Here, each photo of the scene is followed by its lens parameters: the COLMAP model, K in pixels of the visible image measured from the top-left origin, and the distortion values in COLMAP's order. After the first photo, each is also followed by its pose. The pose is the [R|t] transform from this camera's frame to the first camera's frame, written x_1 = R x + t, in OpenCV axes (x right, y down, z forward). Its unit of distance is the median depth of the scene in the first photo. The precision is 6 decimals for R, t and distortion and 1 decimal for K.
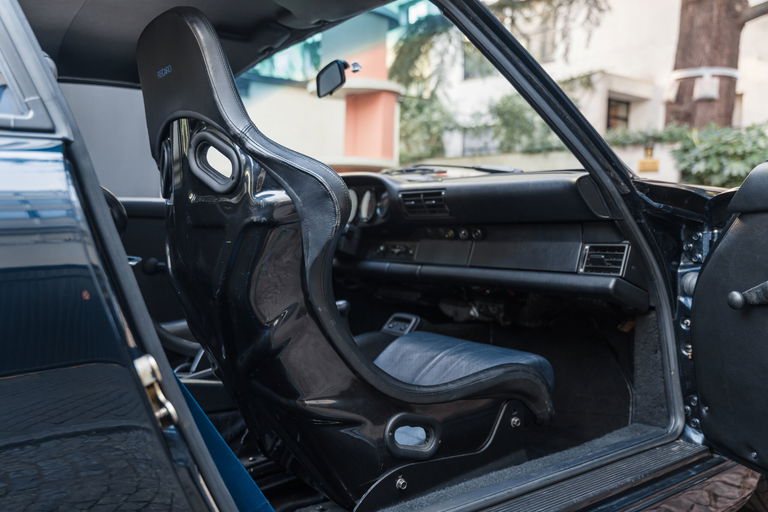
lens RADIAL K [[668.0, 0, 384.0], [0, 668.0, 256.0], [0, 0, 1]] dist [0.002517, 0.607563]
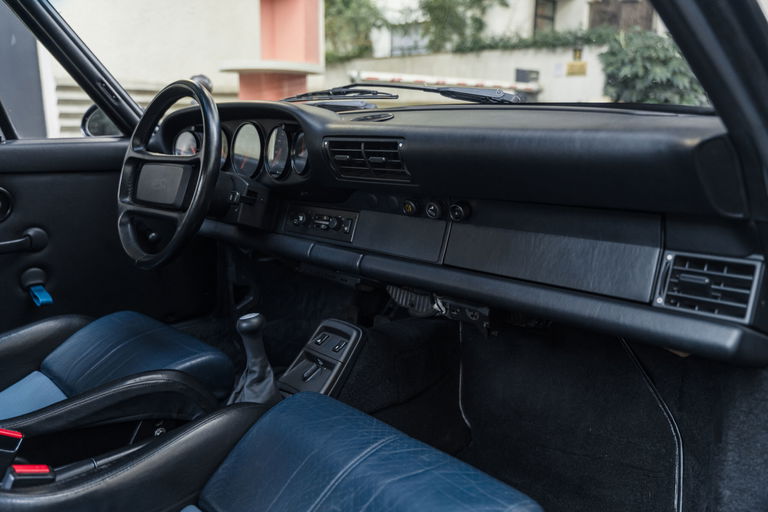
lens RADIAL K [[587.7, 0, 384.0], [0, 587.7, 256.0], [0, 0, 1]] dist [-0.003247, 0.098235]
pose [[0.993463, -0.035240, 0.108578, 0.005160], [0.014638, 0.982633, 0.184983, -0.030677], [-0.113211, -0.182185, 0.976725, 0.159164]]
